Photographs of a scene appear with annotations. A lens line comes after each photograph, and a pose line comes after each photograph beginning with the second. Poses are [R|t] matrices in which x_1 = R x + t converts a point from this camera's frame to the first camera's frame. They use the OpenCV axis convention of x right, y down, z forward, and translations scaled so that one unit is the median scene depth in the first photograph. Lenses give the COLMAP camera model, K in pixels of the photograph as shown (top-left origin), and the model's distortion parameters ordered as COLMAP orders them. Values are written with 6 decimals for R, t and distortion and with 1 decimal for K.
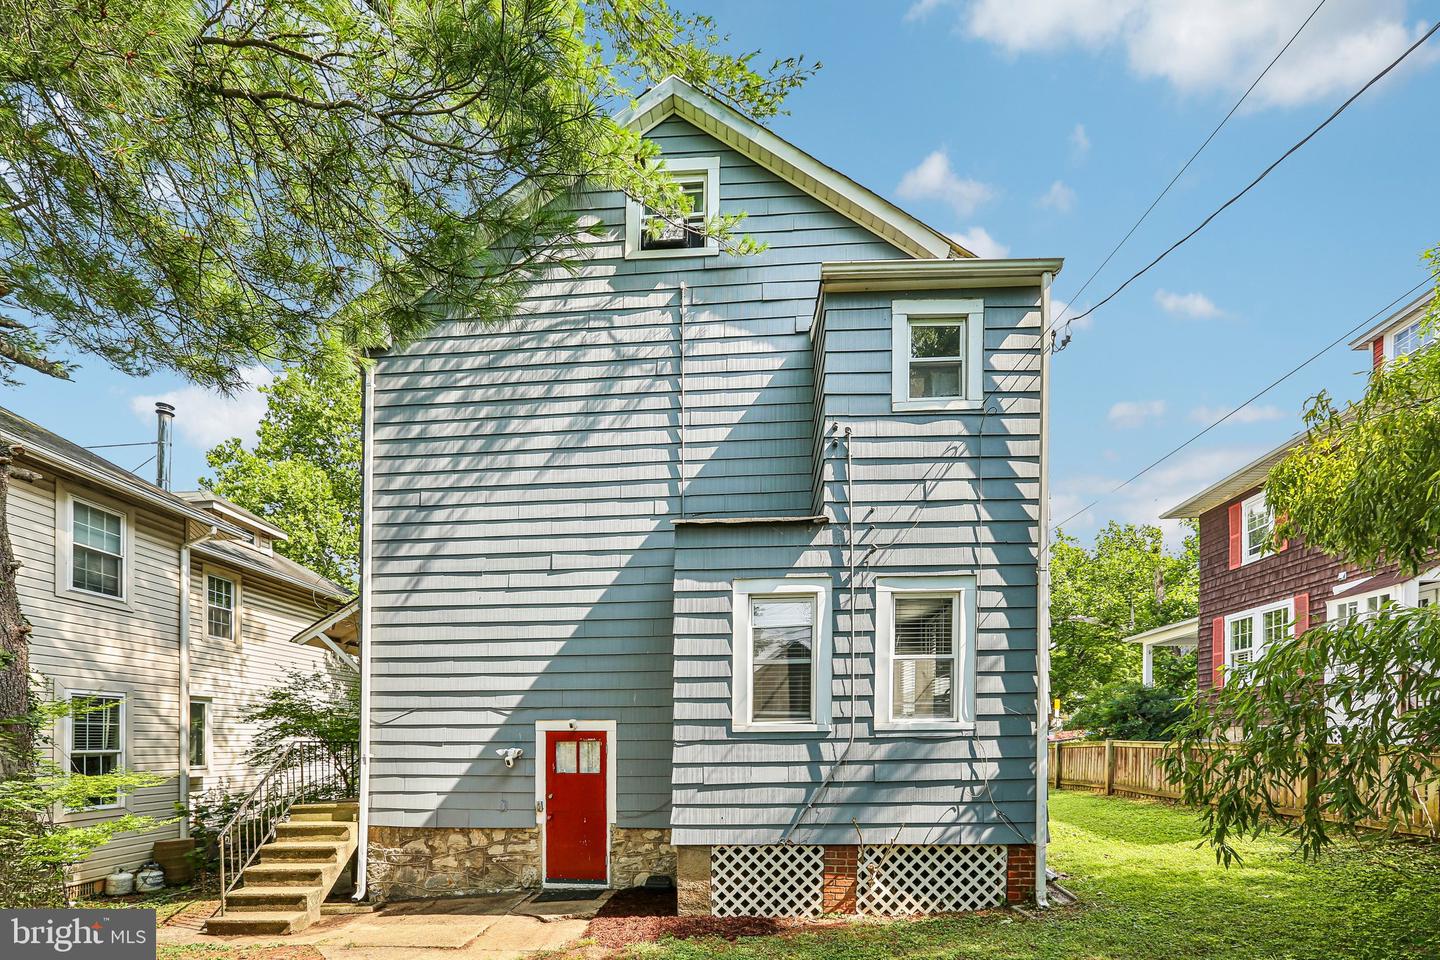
lens RADIAL K [[668.2, 0, 718.3], [0, 668.2, 598.8], [0, 0, 1]] dist [-0.057249, 0.024670]
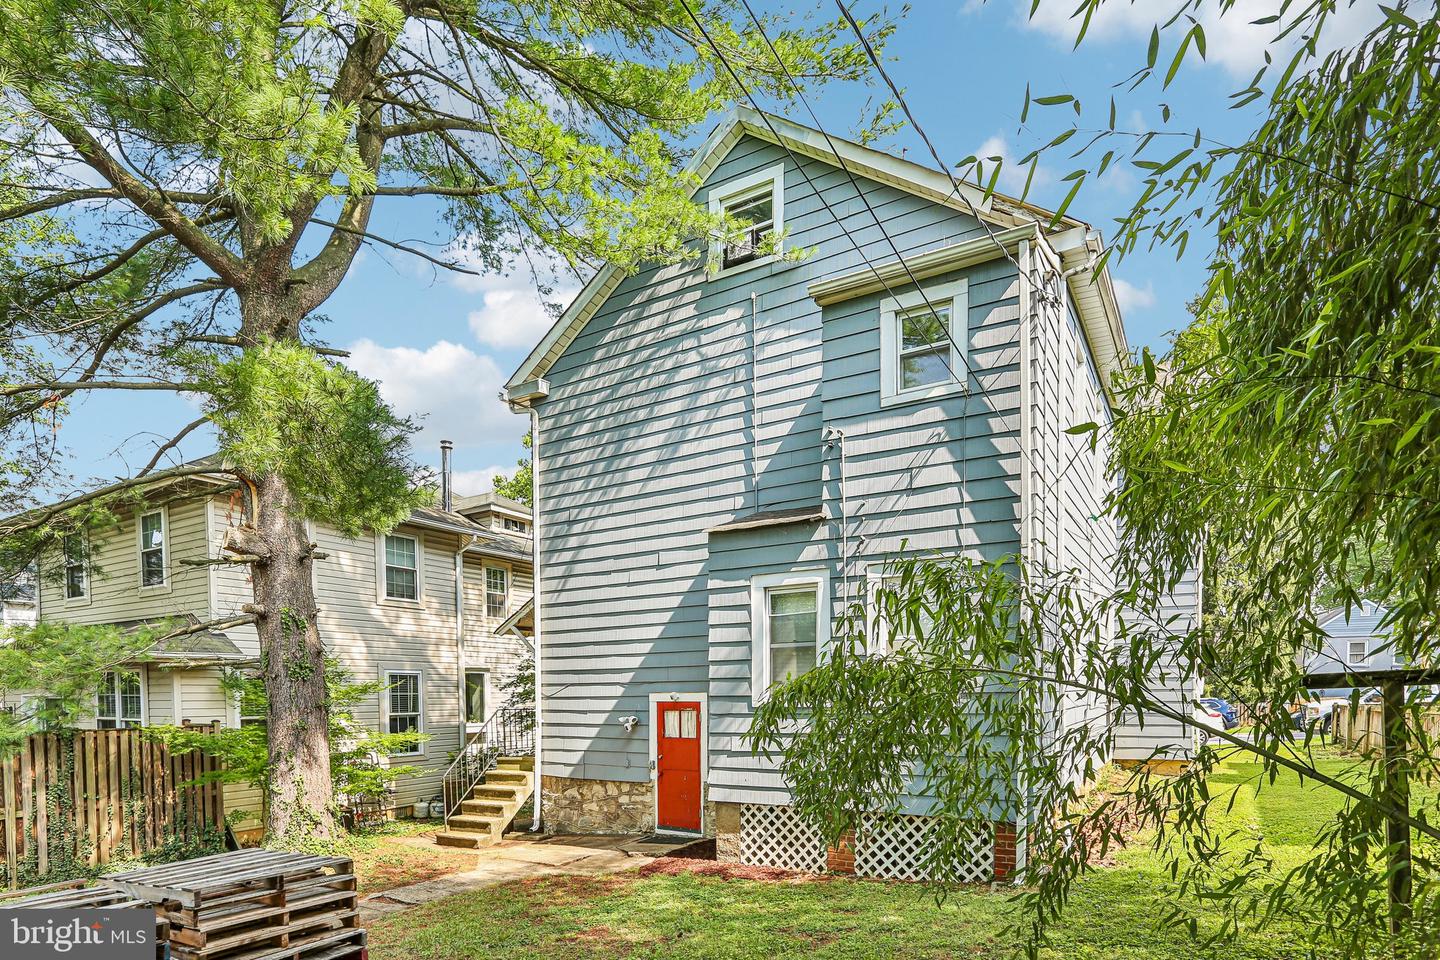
lens RADIAL K [[779.0, 0, 720.0], [0, 779.0, 480.0], [0, 0, 1]] dist [-0.055408, 0.001109]
pose [[0.889613, -0.118193, -0.441157, 0.535886], [0.093368, 0.992599, -0.077653, -0.084574], [0.447070, 0.027891, 0.894064, -0.228736]]
